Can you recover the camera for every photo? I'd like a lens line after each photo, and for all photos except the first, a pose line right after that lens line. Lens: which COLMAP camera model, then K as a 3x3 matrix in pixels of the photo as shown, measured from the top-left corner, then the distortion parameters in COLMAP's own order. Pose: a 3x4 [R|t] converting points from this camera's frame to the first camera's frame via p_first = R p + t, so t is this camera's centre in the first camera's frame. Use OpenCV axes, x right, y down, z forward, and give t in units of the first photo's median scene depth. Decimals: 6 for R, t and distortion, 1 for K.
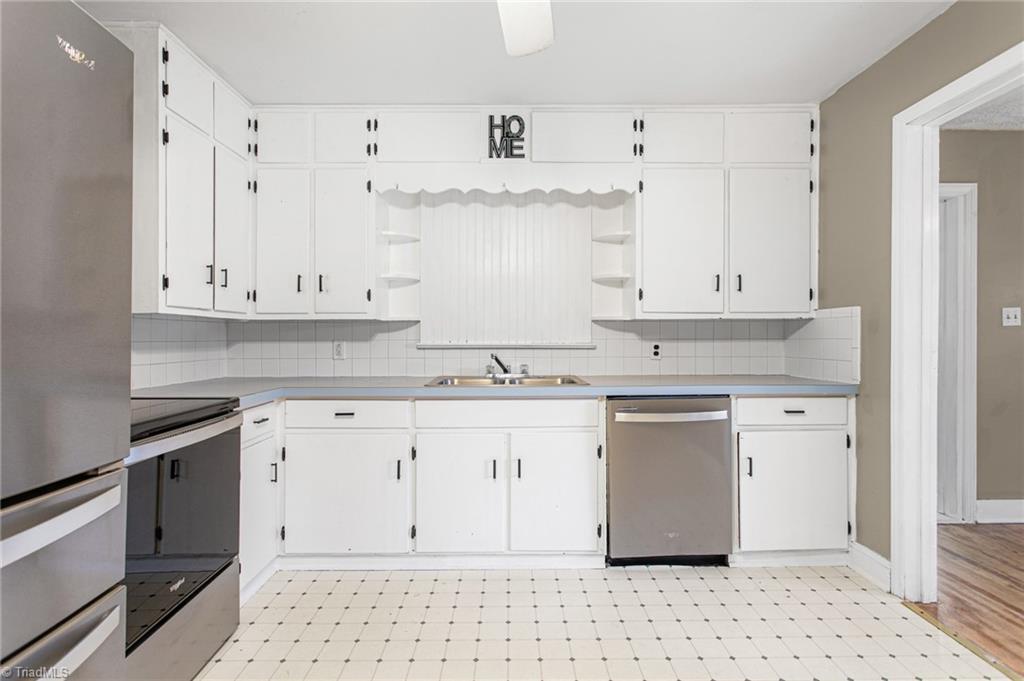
lens RADIAL K [[492.4, 0, 513.6], [0, 492.4, 338.0], [0, 0, 1]] dist [0.000141, 0.000814]
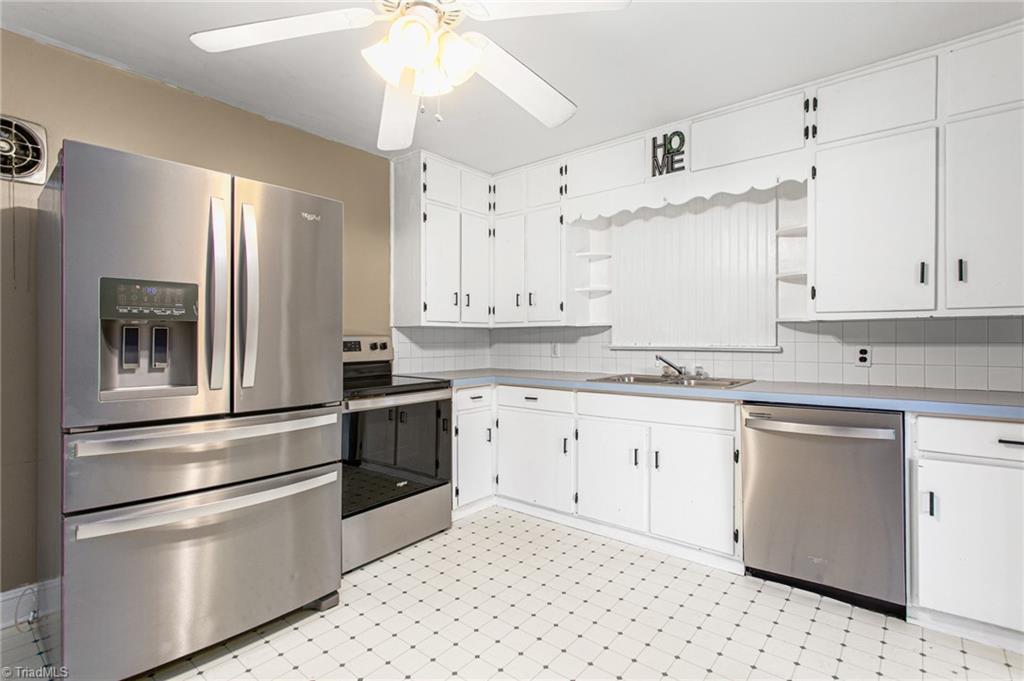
lens RADIAL K [[492.2, 0, 512.0], [0, 492.2, 340.5], [0, 0, 1]] dist [0.002171, -0.000017]
pose [[0.764203, 0.001946, -0.644973, 0.420816], [0.001577, 0.999987, 0.004885, -0.006865], [0.644974, -0.004750, 0.764189, -0.042342]]
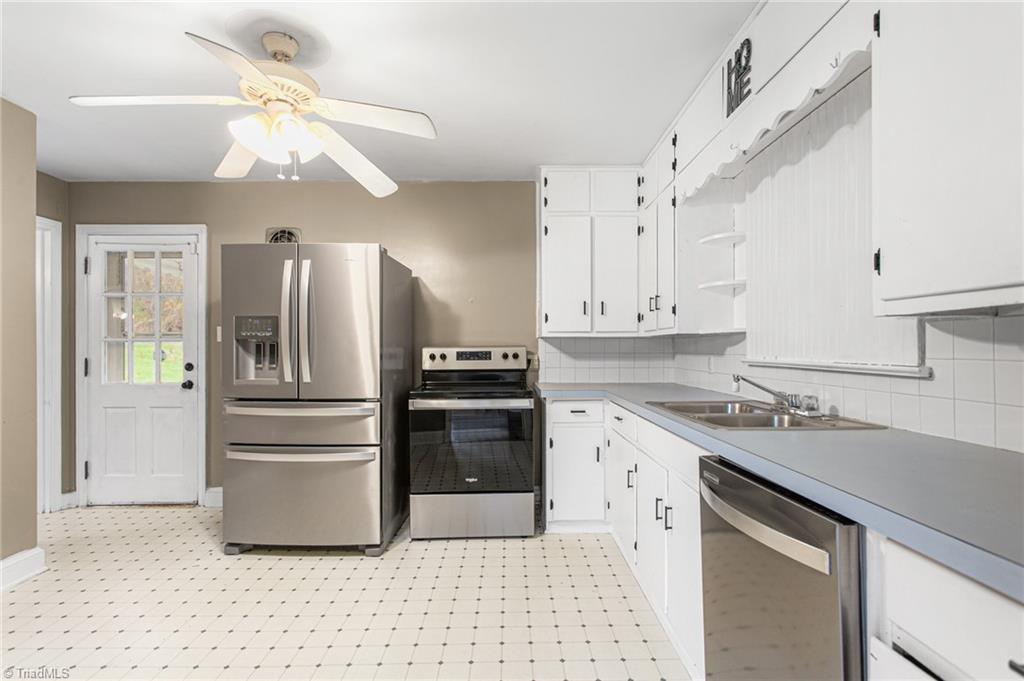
lens RADIAL K [[491.4, 0, 511.6], [0, 491.4, 348.8], [0, 0, 1]] dist [-0.000186, 0.000130]
pose [[-0.000832, 0.002721, -0.999996, 0.715436], [0.002462, 0.999993, 0.002719, -0.010597], [0.999997, -0.002460, -0.000839, 0.666696]]
